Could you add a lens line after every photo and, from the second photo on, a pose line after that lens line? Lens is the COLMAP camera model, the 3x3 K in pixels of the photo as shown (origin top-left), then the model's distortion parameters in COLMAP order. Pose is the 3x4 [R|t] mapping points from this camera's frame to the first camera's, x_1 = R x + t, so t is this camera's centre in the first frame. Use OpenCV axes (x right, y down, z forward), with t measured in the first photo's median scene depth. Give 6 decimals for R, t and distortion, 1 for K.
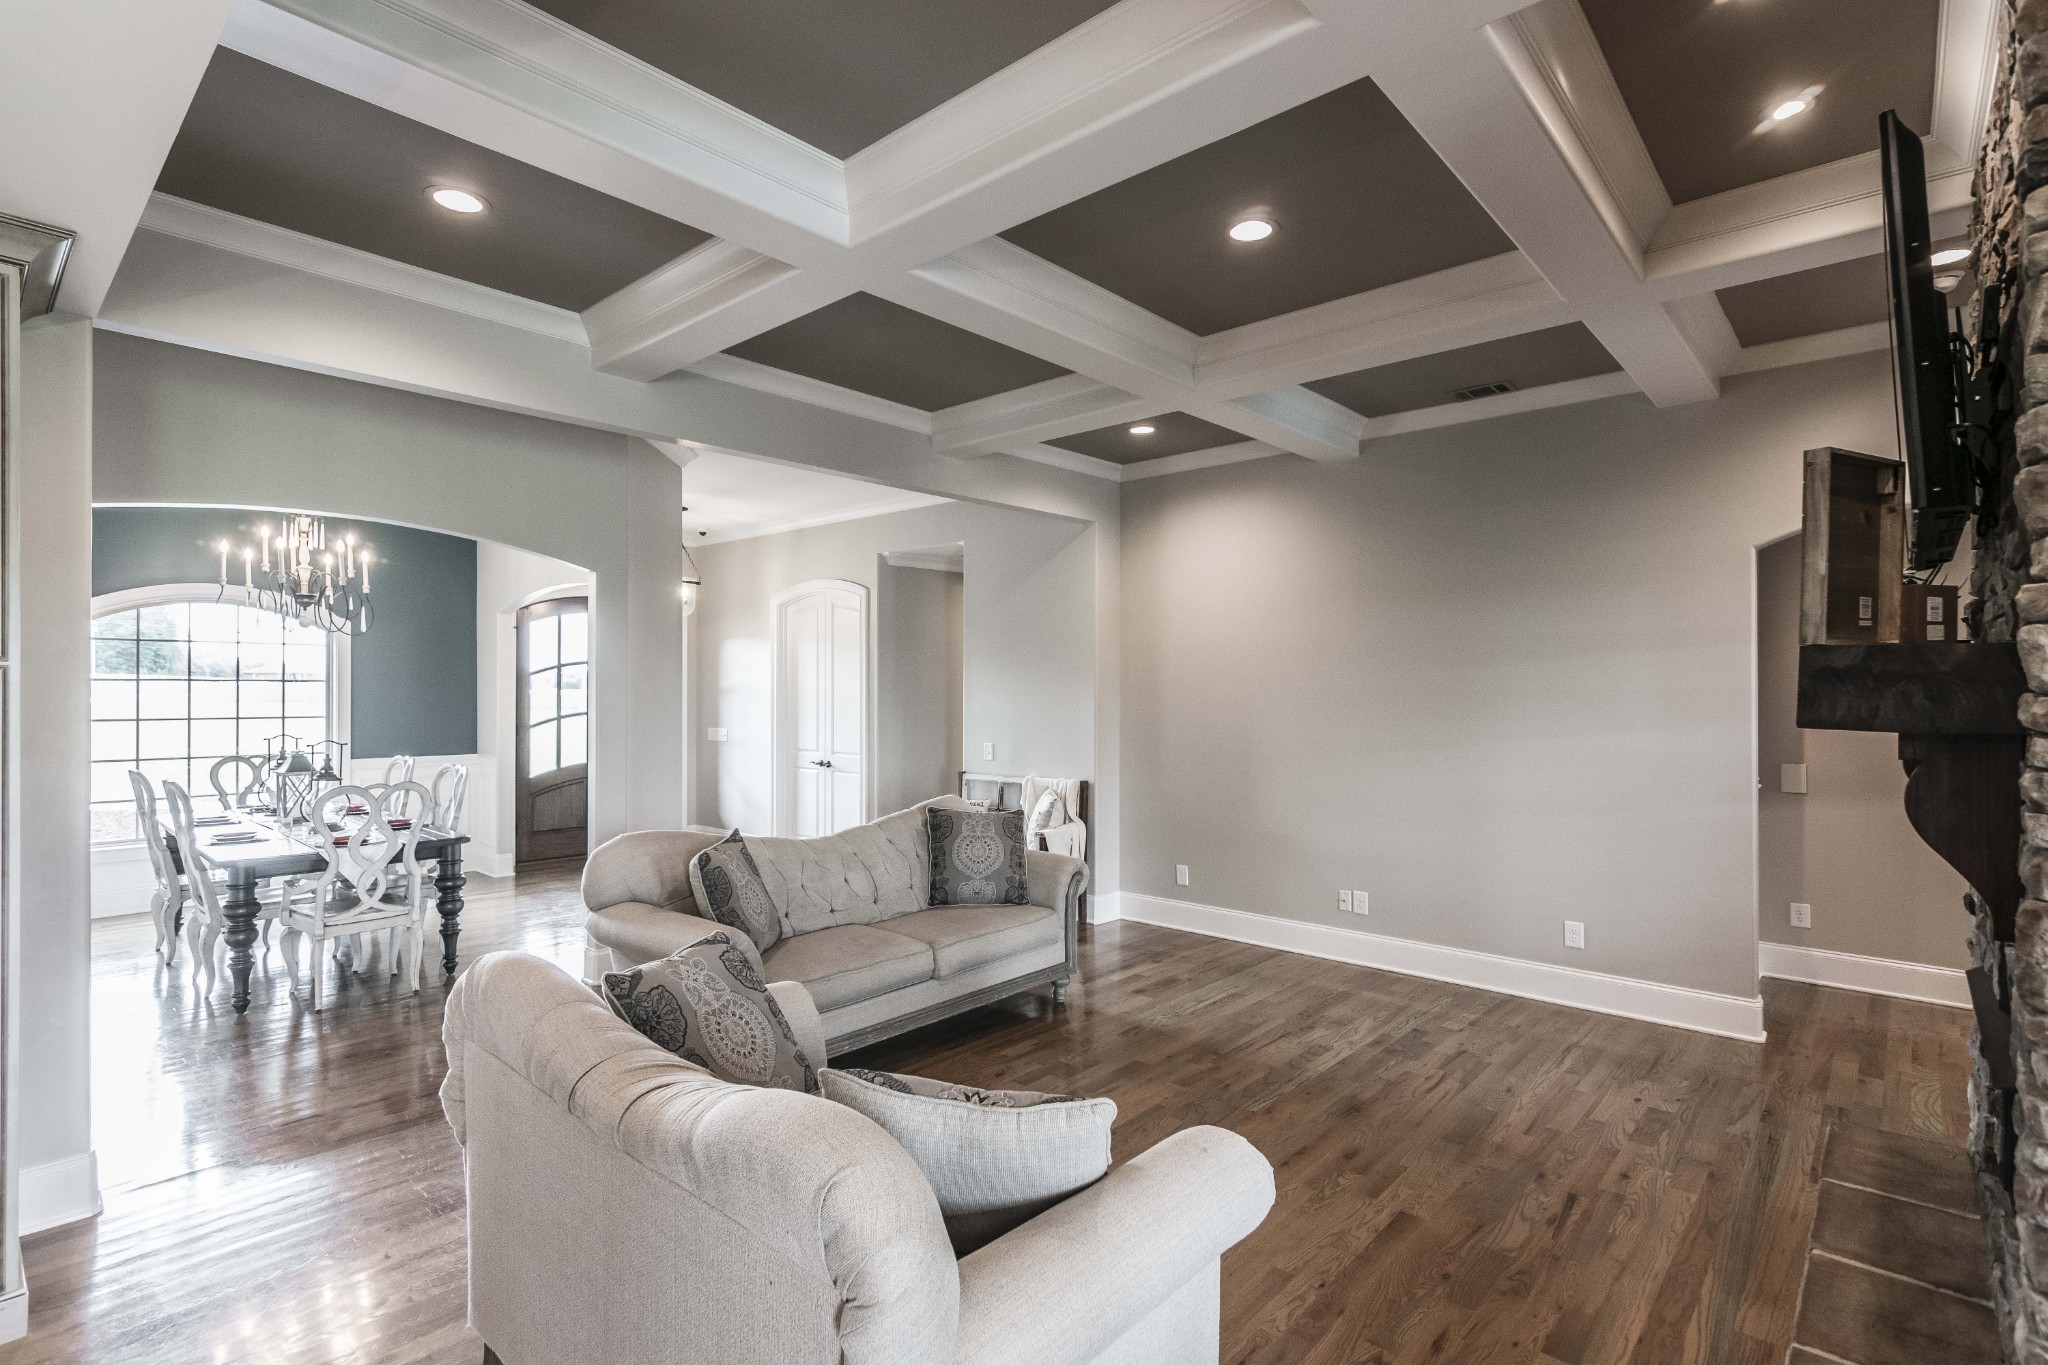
lens RADIAL K [[992.0, 0, 1037.5], [0, 992.0, 684.2], [0, 0, 1]] dist [0.000885, -0.000749]
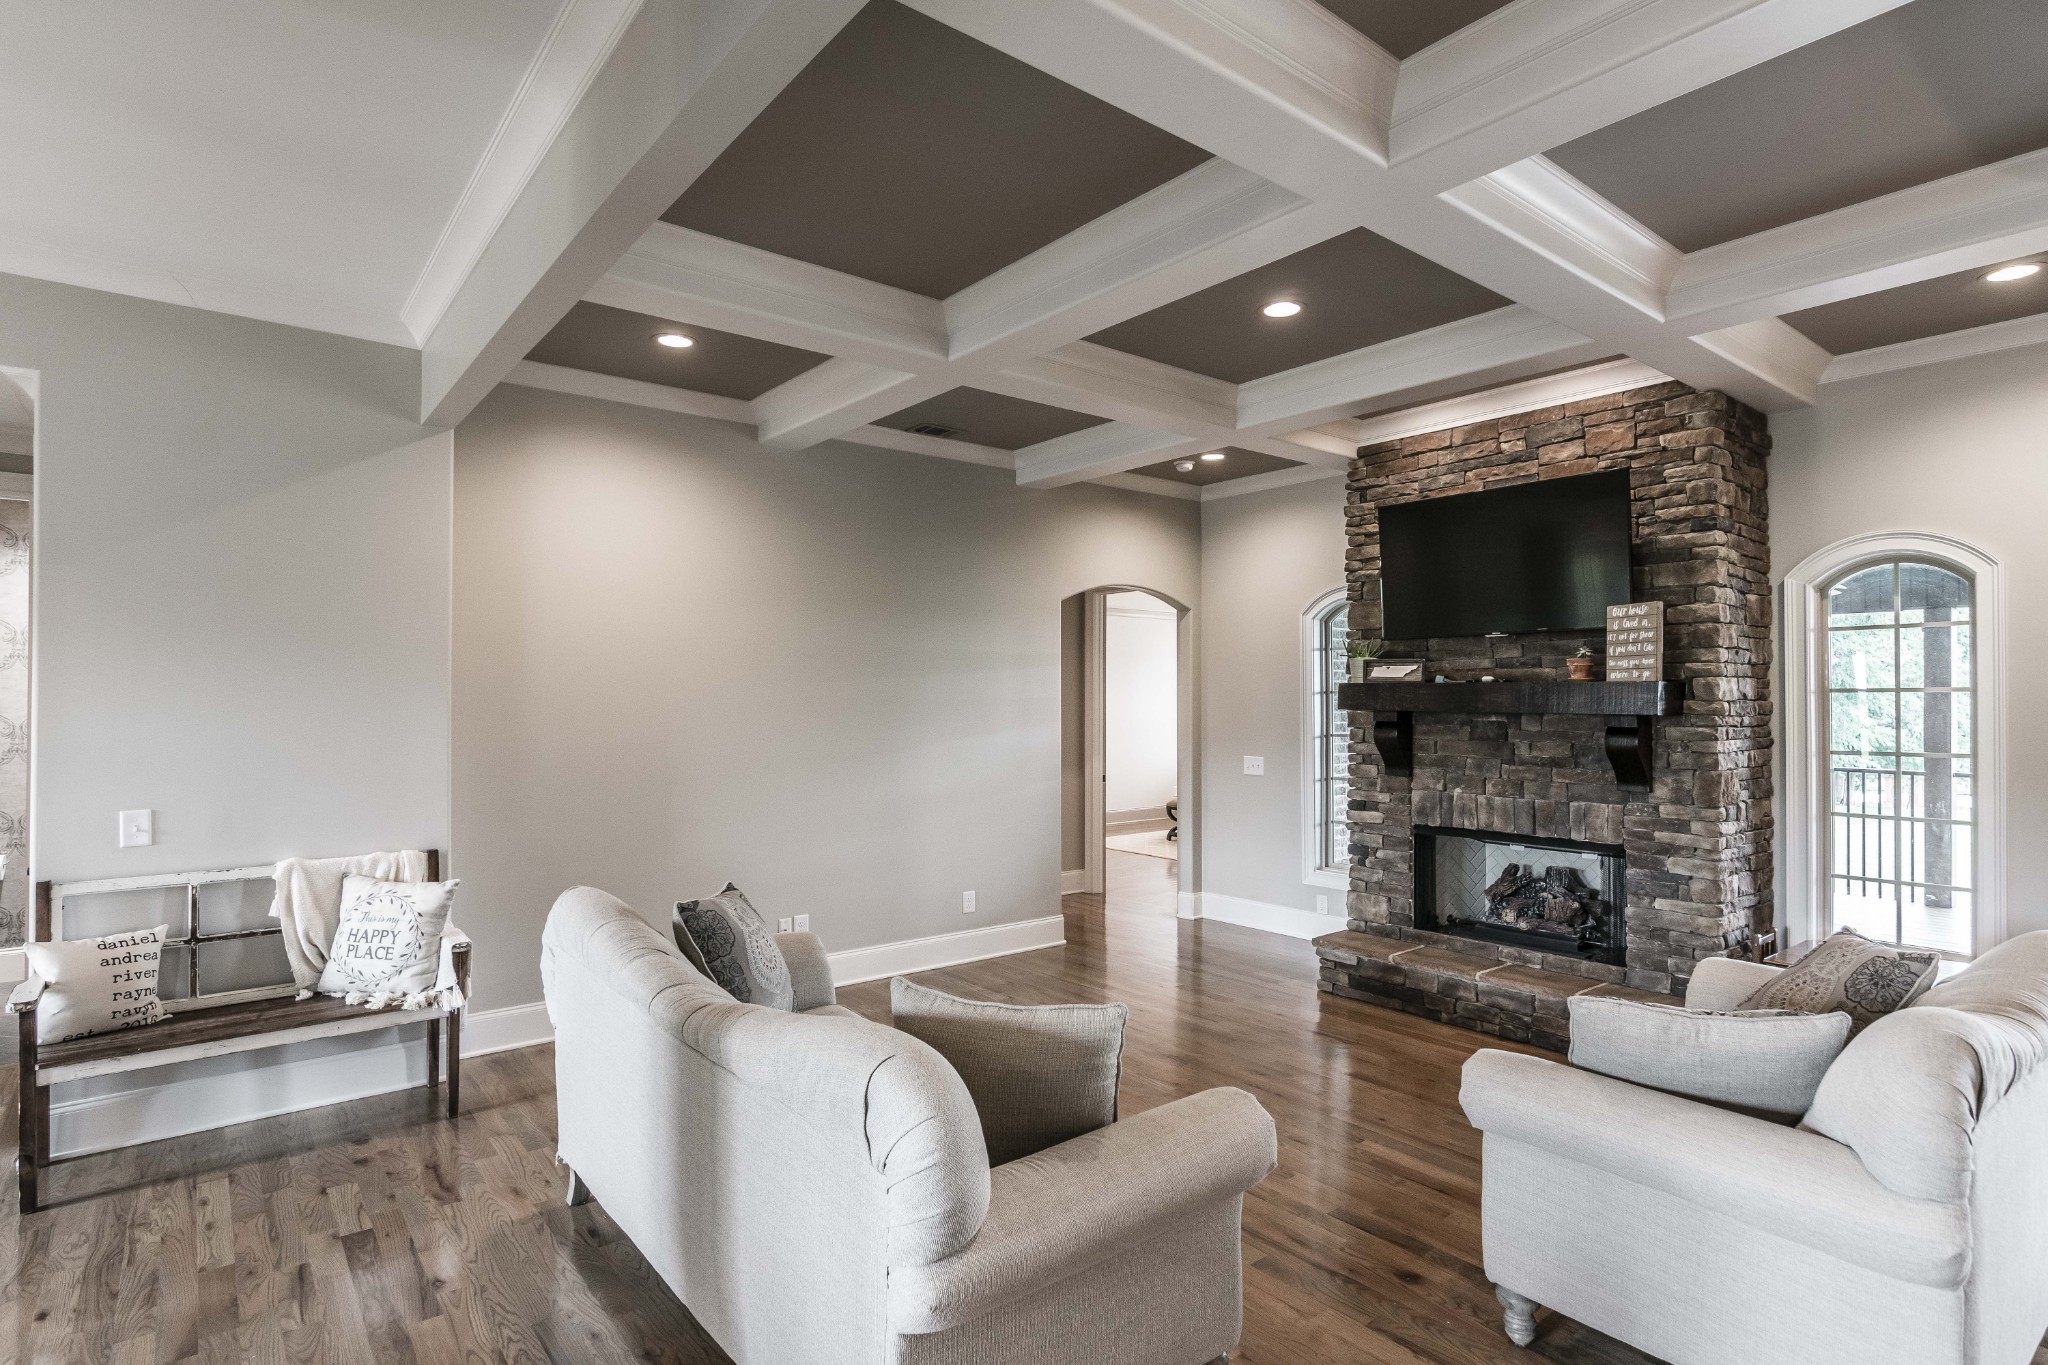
lens RADIAL K [[1040.2, 0, 1027.4], [0, 1040.2, 689.6], [0, 0, 1]] dist [-0.000860, 0.000005]
pose [[0.171523, 0.003277, 0.985175, -0.700607], [-0.008990, 0.999958, -0.001761, -0.002747], [-0.985139, -0.008554, 0.171546, 0.729582]]
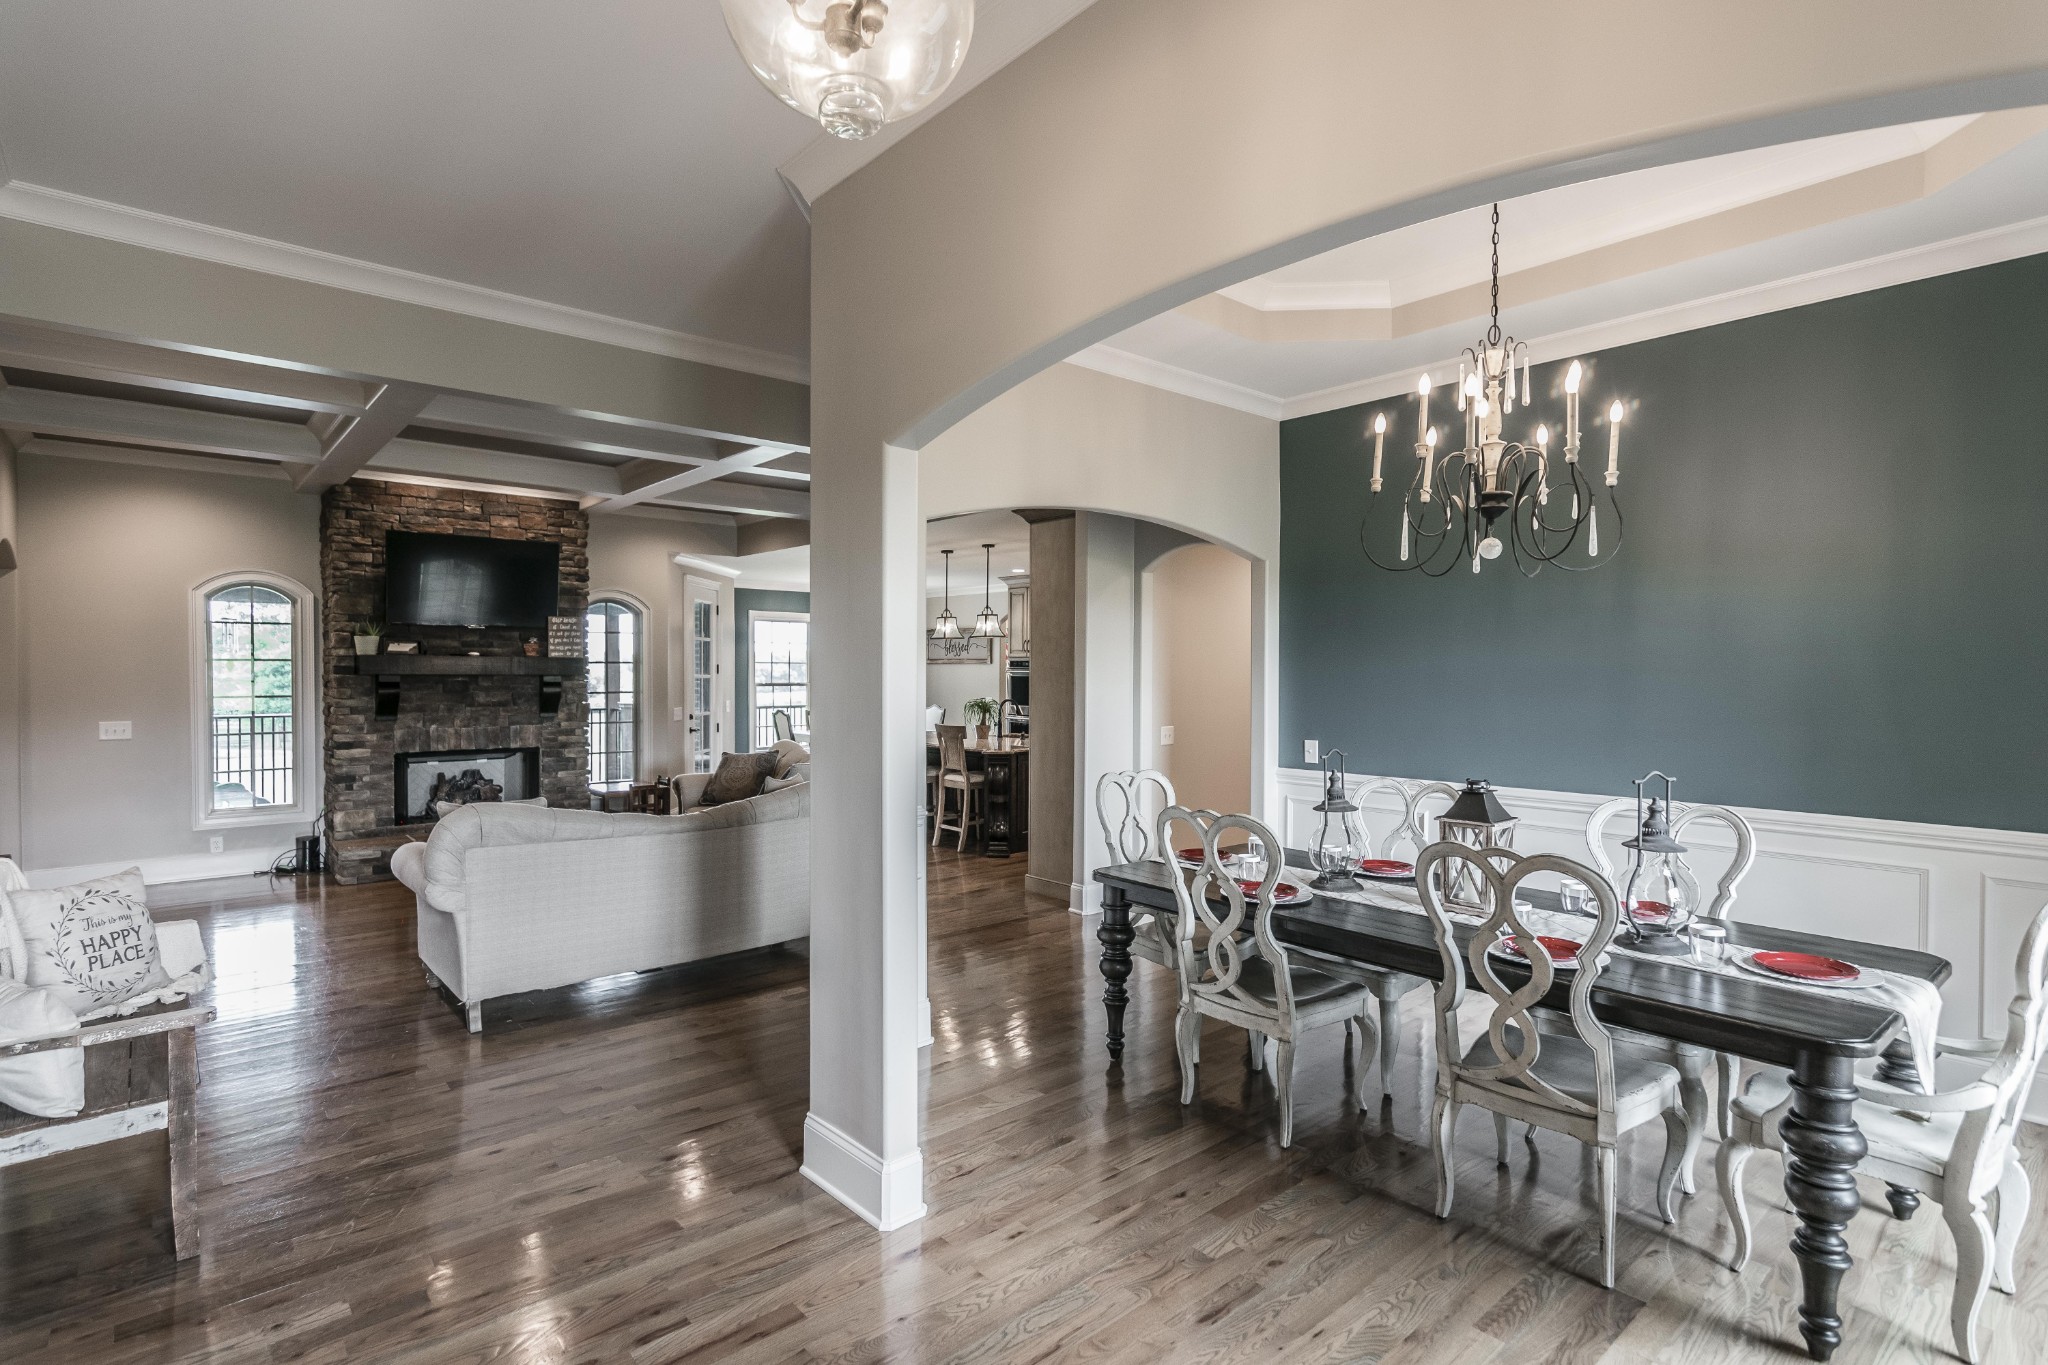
lens RADIAL K [[992.0, 0, 1006.0], [0, 992.0, 685.2], [0, 0, 1]] dist [0.000885, -0.000749]
pose [[-0.989573, -0.010568, 0.143641, -0.678854], [-0.009493, 0.999922, 0.008166, 0.009777], [-0.143716, 0.006717, -0.989596, 1.912461]]
